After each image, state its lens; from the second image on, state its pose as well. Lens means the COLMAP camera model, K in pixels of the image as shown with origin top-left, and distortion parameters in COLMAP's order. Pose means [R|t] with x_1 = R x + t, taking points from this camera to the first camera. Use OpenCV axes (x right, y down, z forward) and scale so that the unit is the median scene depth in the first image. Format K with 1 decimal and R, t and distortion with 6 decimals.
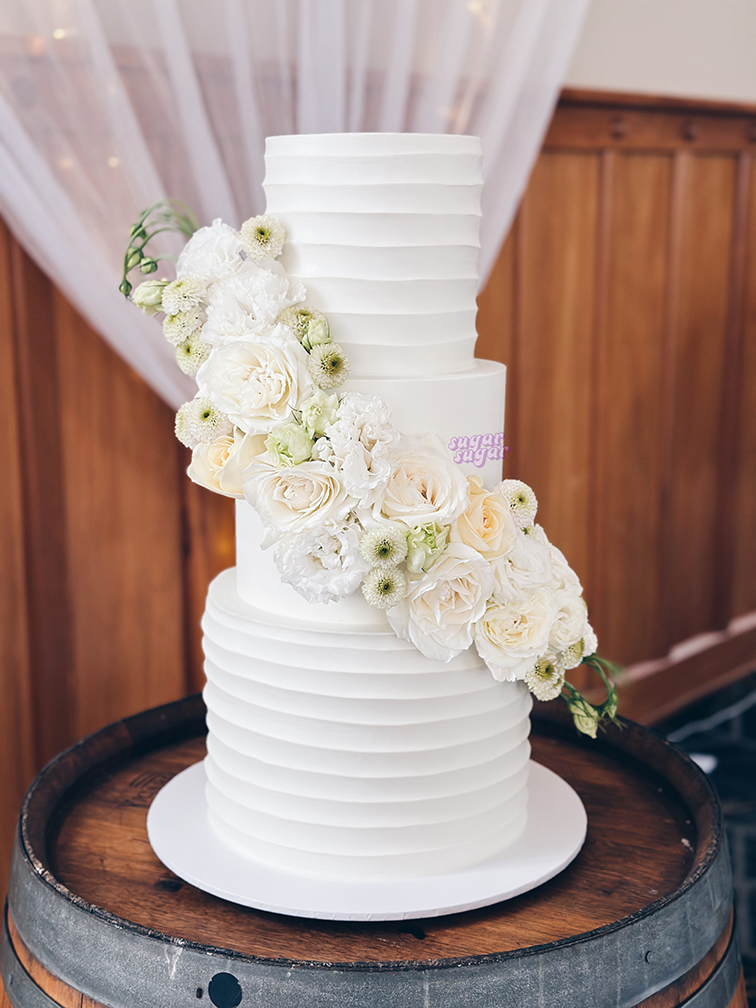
lens RADIAL K [[1403.0, 0, 378.0], [0, 1403.0, 504.0], [0, 0, 1]] dist [0.167699, -0.018671]
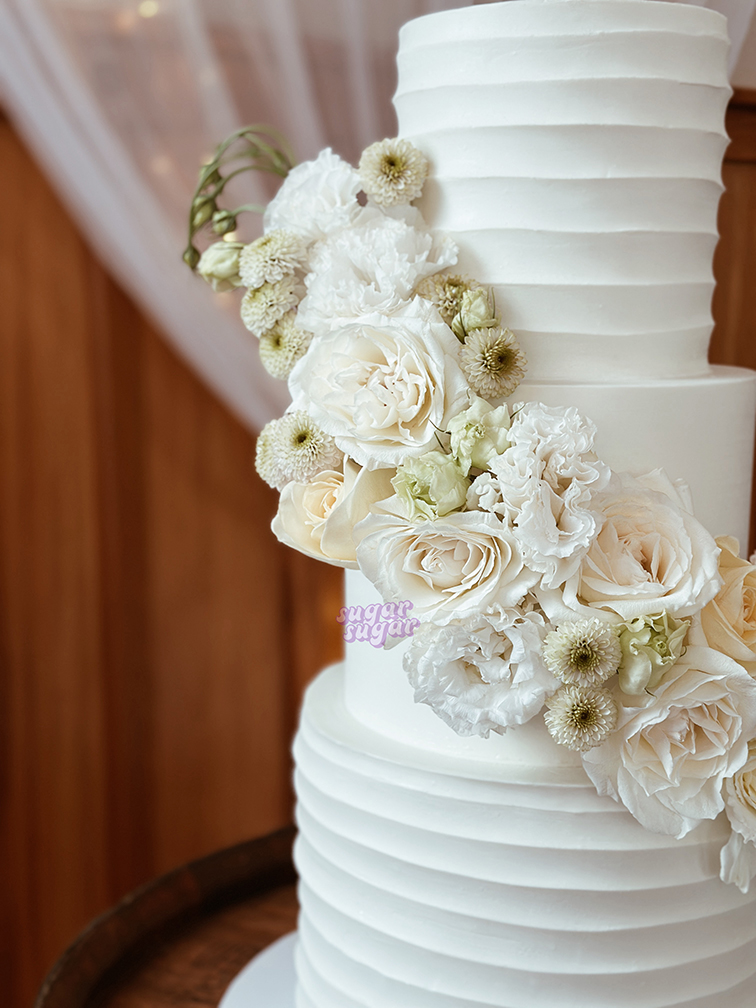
lens RADIAL K [[1403.0, 0, 378.0], [0, 1403.0, 504.0], [0, 0, 1]] dist [0.167699, -0.018671]
pose [[0.996875, 0.011049, -0.078213, -0.036382], [-0.014031, 0.999191, -0.037680, -0.009307], [0.077733, 0.038660, 0.996224, 0.361253]]
